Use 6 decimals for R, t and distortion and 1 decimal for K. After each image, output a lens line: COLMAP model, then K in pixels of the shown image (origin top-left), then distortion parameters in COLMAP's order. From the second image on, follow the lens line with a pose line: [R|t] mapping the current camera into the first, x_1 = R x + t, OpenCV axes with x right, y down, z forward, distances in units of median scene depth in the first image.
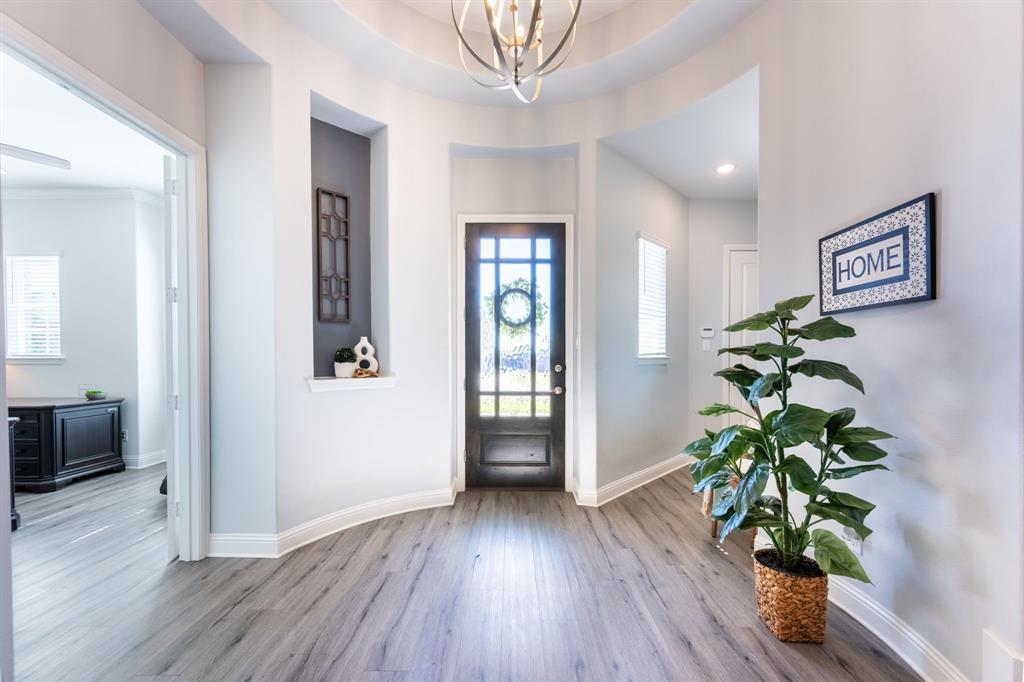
lens RADIAL K [[416.1, 0, 504.0], [0, 416.1, 351.5], [0, 0, 1]] dist [0.000309, 0.000441]
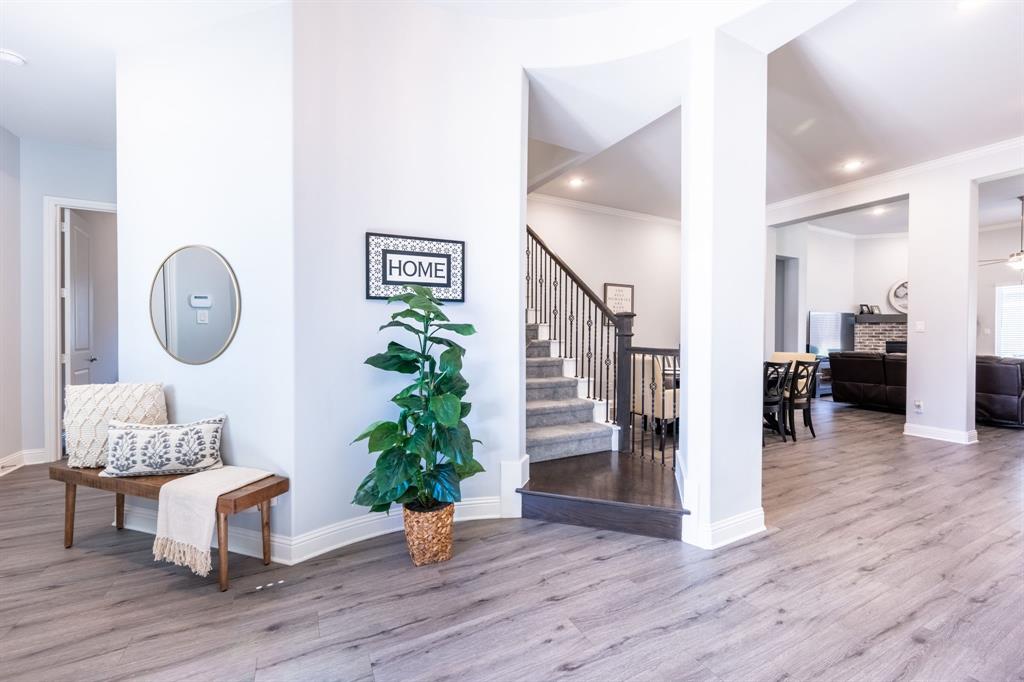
lens RADIAL K [[416.1, 0, 502.9], [0, 416.1, 336.8], [0, 0, 1]] dist [0.000309, 0.000441]
pose [[-0.467583, -0.000993, 0.883949, -0.480318], [-0.013379, 0.999893, -0.005954, 0.023517], [-0.883848, -0.014610, -0.467546, 1.327074]]
